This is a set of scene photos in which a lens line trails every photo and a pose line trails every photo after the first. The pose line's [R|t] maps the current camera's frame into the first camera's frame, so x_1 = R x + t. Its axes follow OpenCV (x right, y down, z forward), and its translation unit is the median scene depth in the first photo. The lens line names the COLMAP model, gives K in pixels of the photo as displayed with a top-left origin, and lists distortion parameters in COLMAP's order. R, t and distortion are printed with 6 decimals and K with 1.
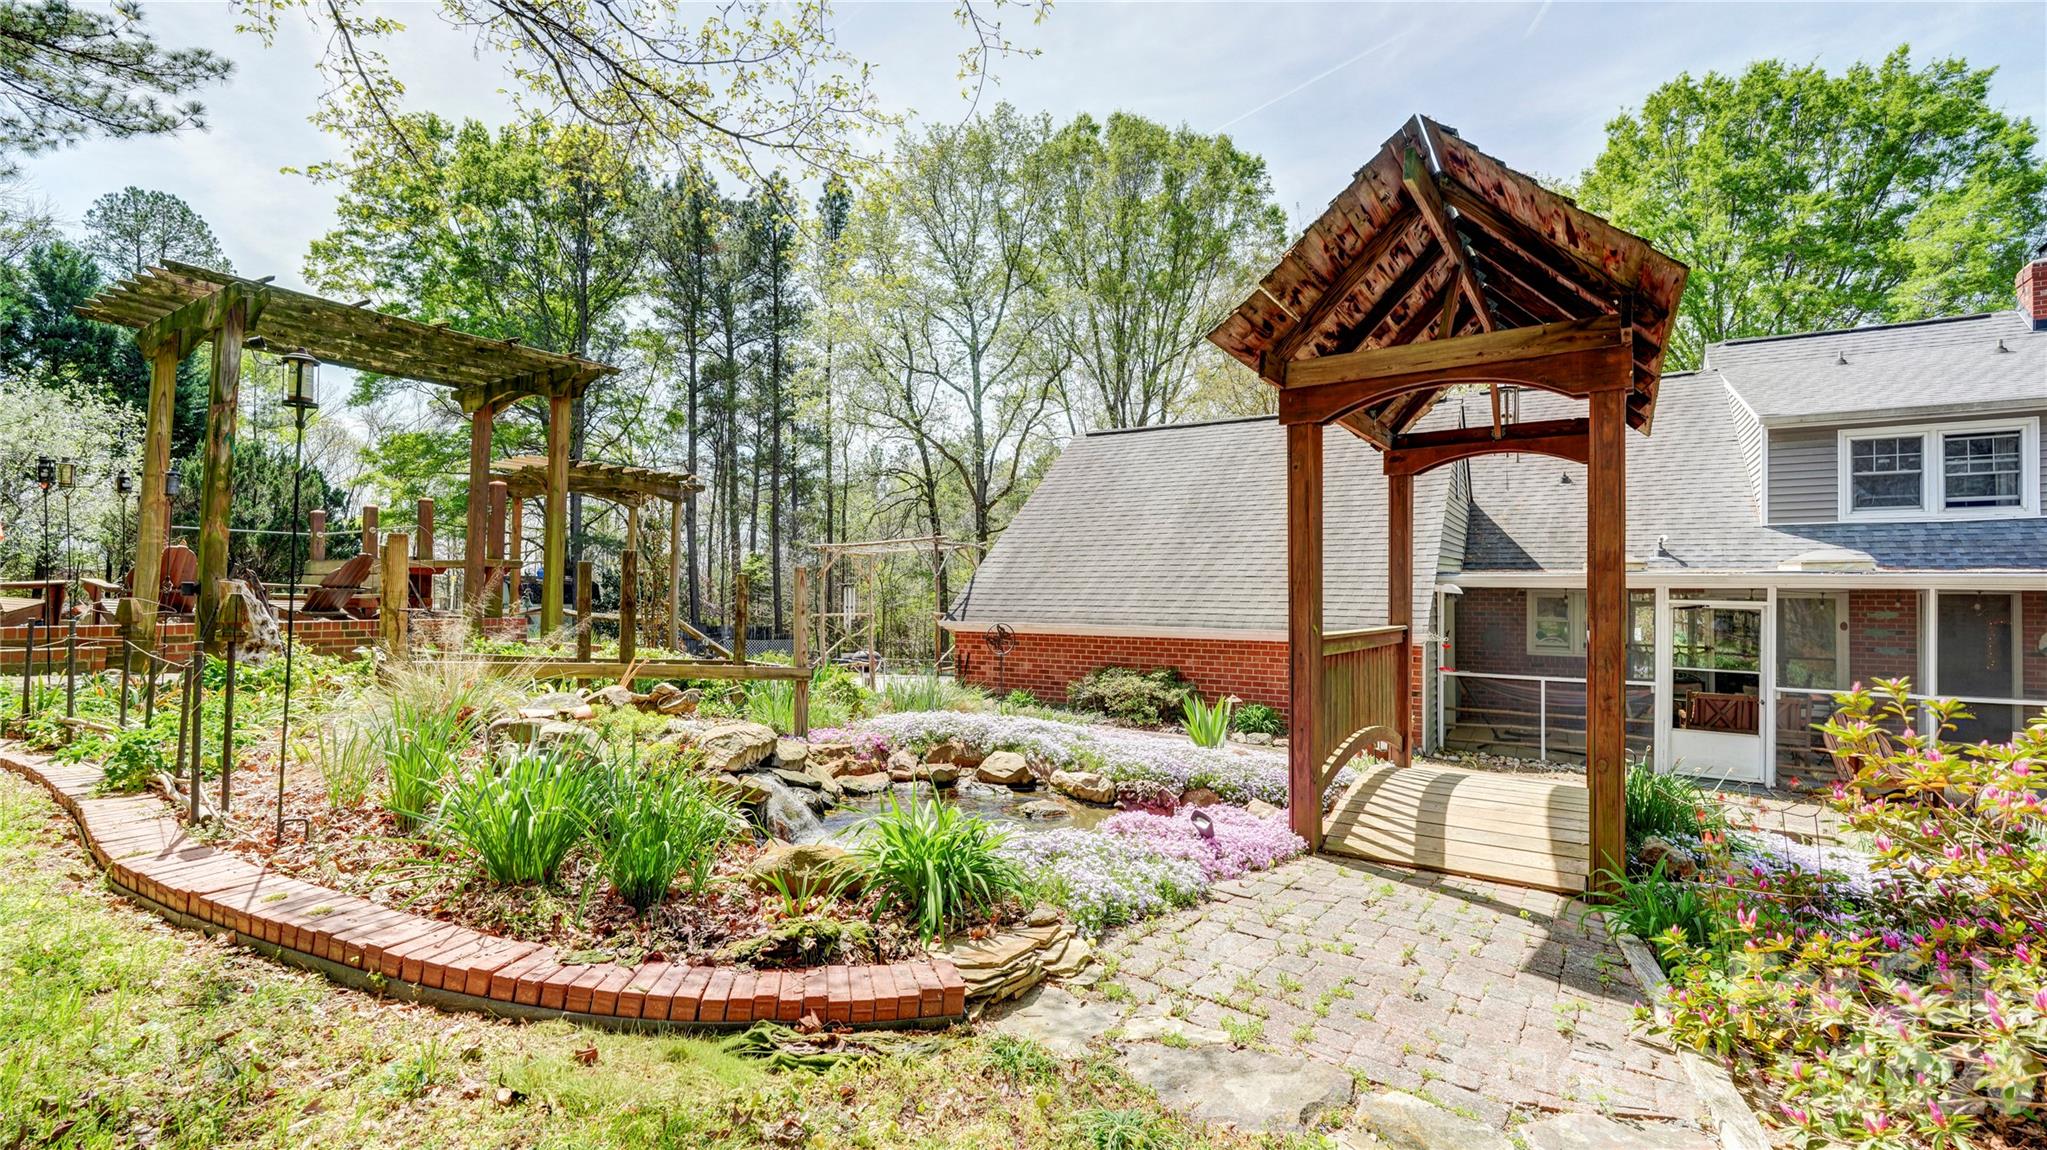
lens RADIAL K [[894.3, 0, 1033.9], [0, 894.3, 572.8], [0, 0, 1]] dist [0.000450, 0.001640]
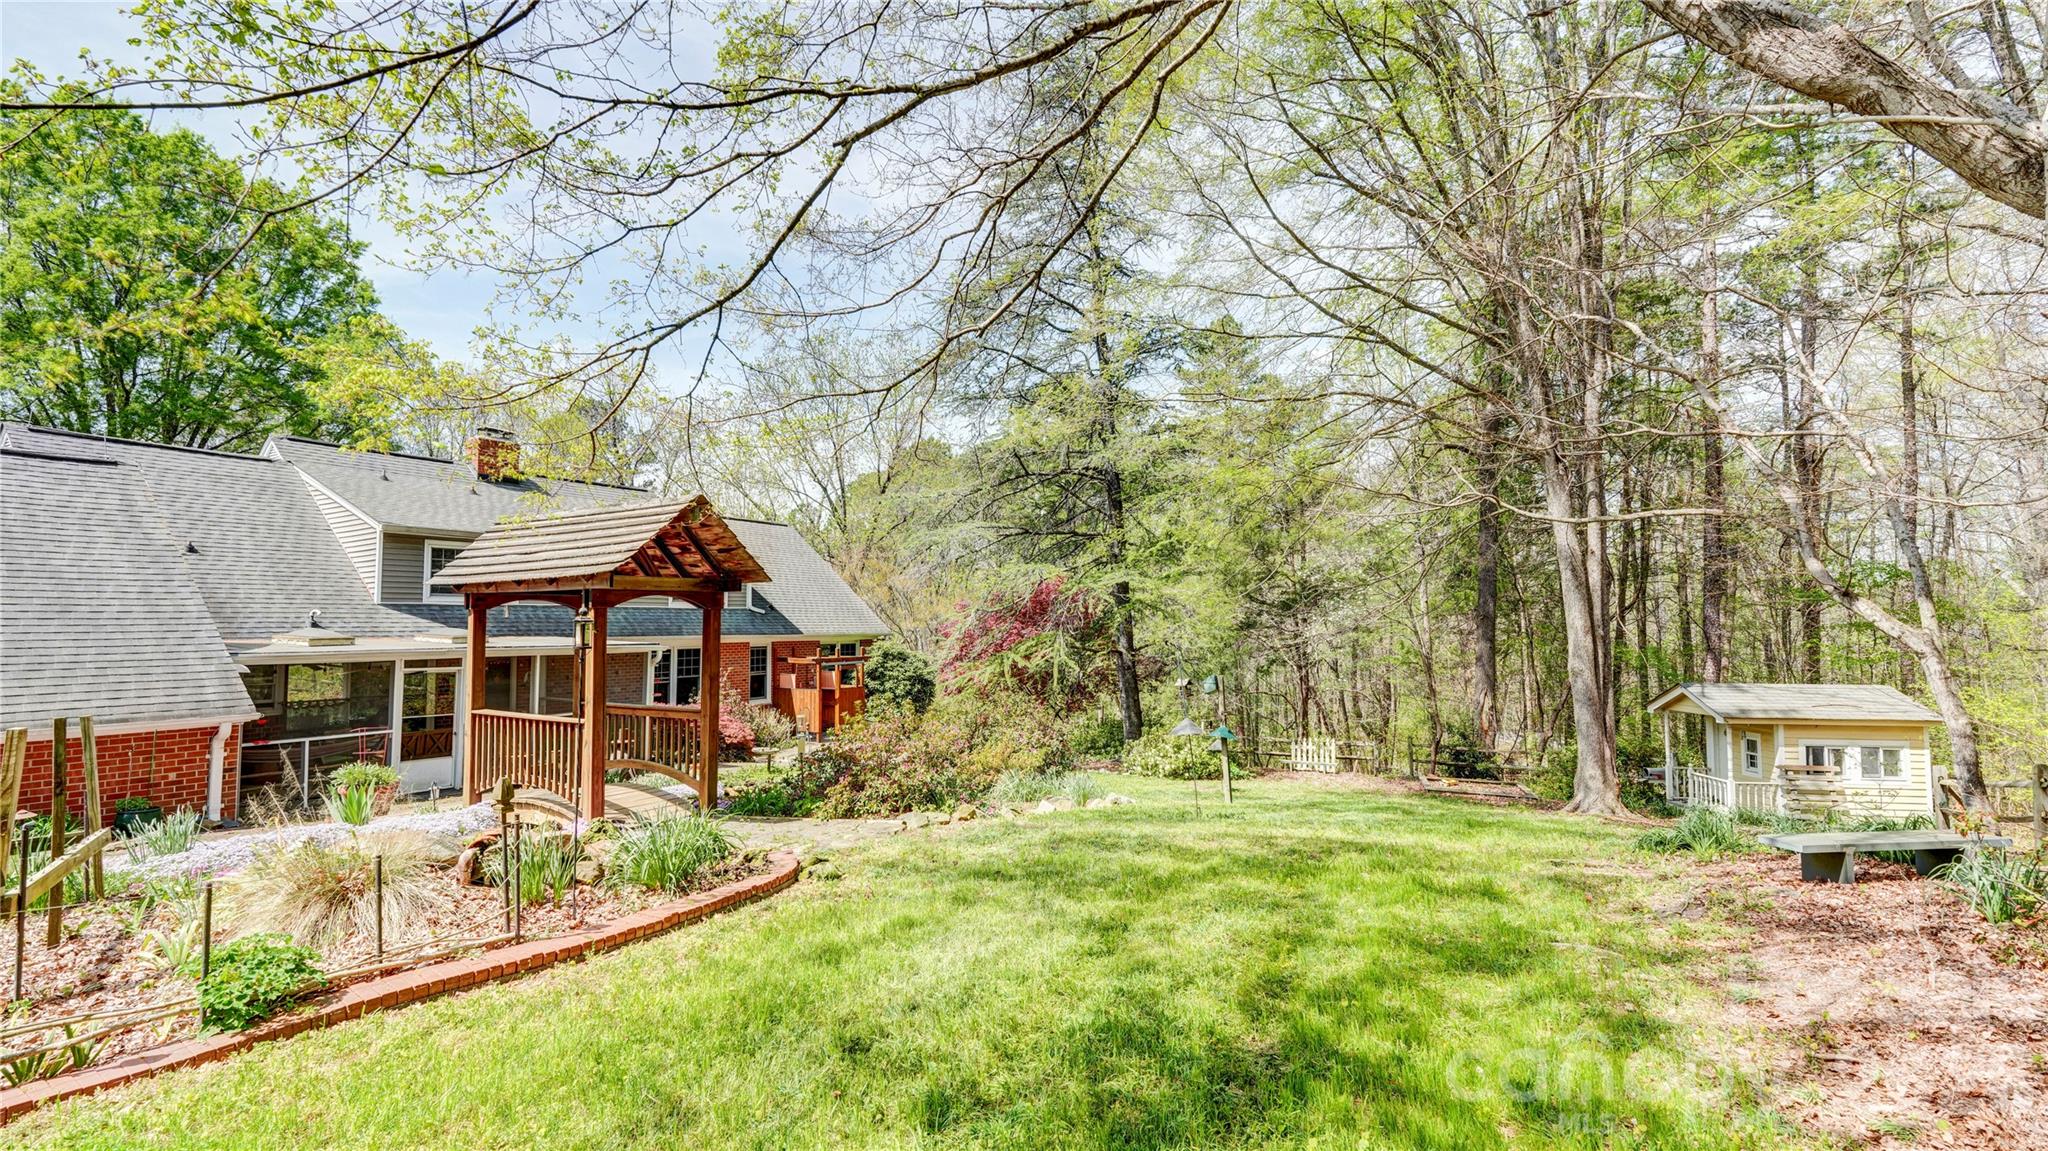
lens RADIAL K [[894.7, 0, 1029.9], [0, 894.7, 577.6], [0, 0, 1]] dist [0.000450, 0.001640]
pose [[-0.025332, 0.038531, 0.998936, -0.508833], [-0.027114, 0.998863, -0.039216, -0.059677], [-0.999311, -0.028078, -0.024258, 0.048141]]
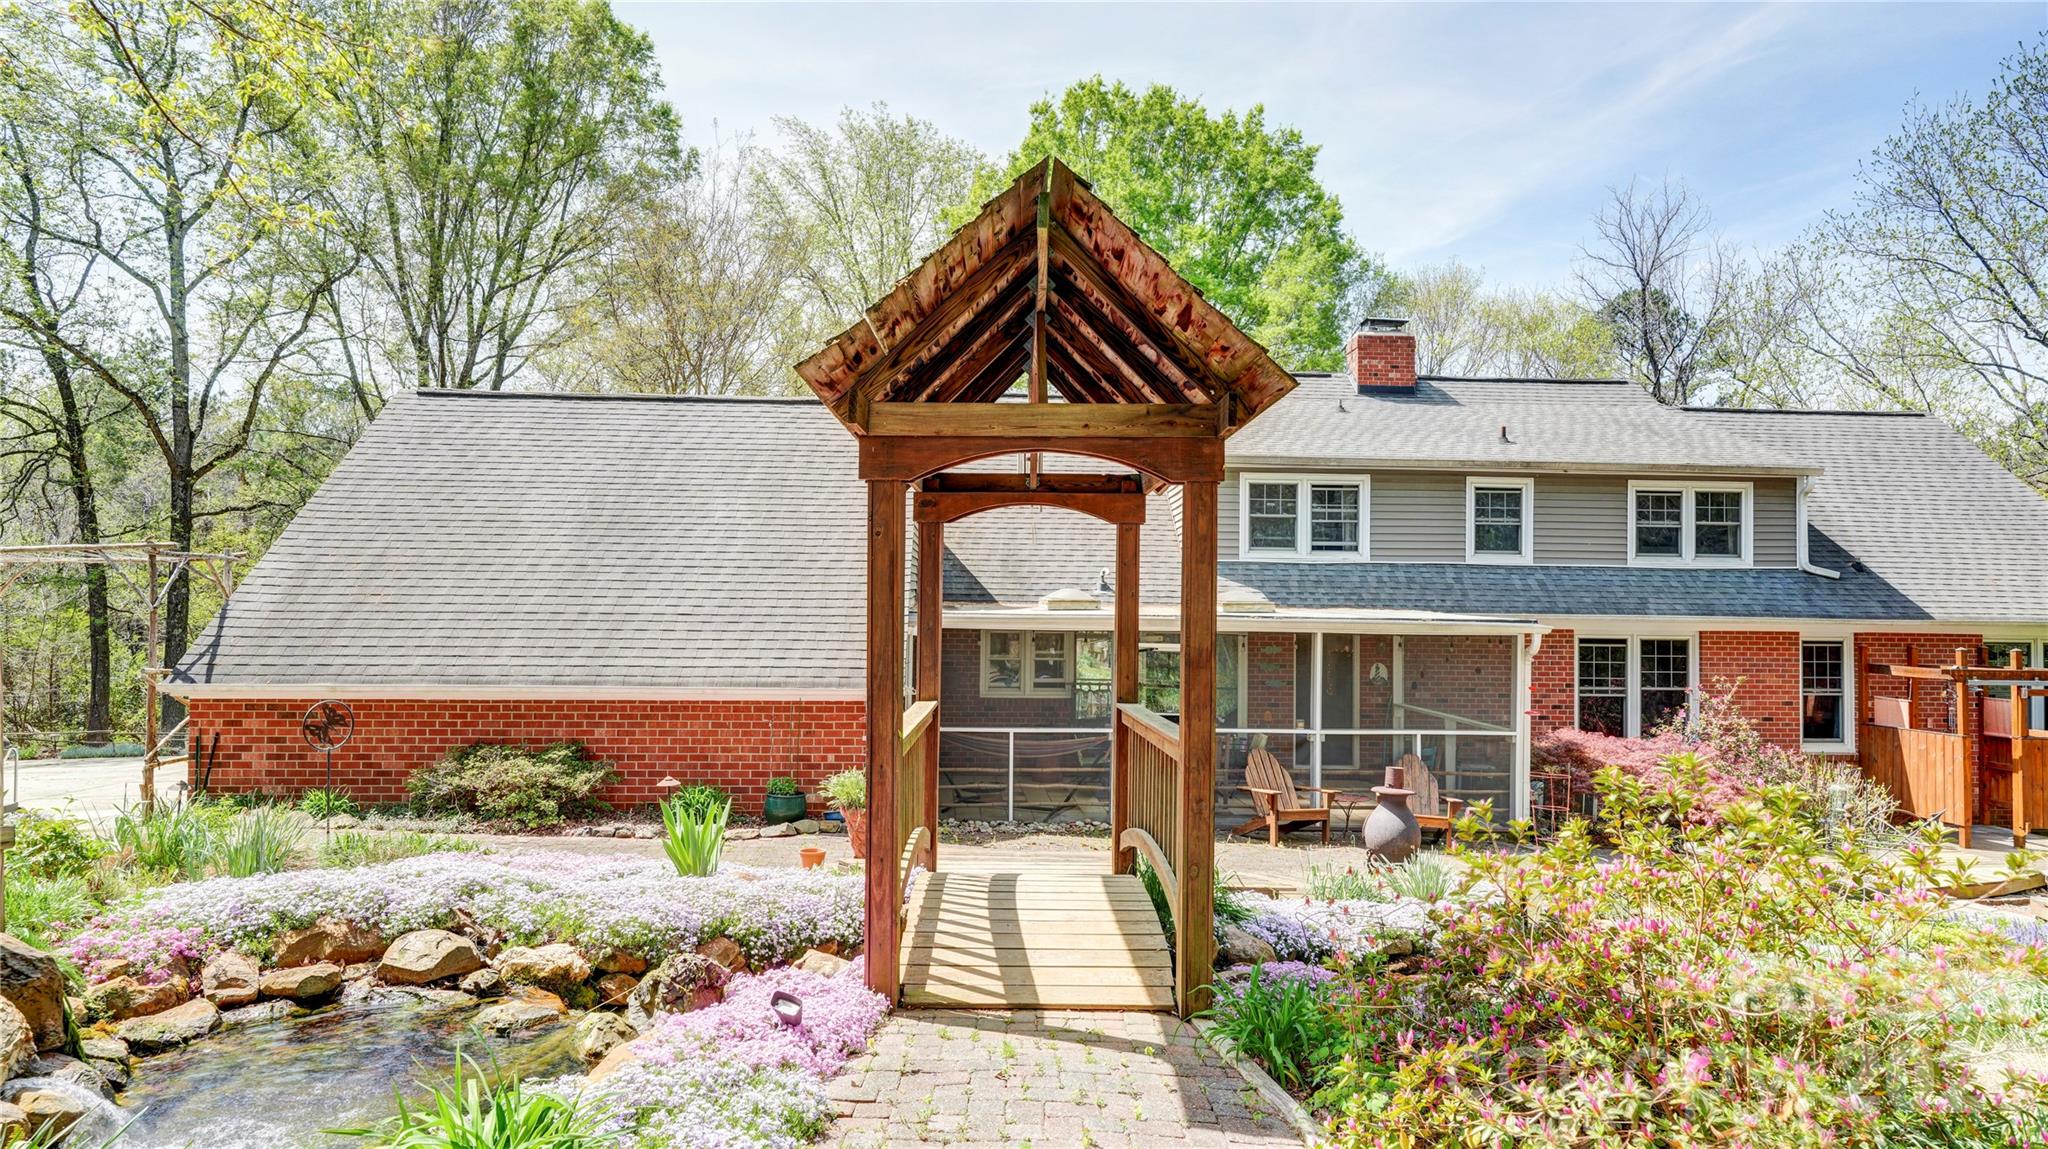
lens RADIAL K [[1155.6, 0, 1025.8], [0, 1155.6, 572.4], [0, 0, 1]] dist [0.000373, 0.000822]
pose [[0.825592, 0.018211, 0.563974, -0.061732], [-0.018285, 0.999818, -0.005517, -0.026872], [-0.563971, -0.005757, 0.825774, 0.021486]]
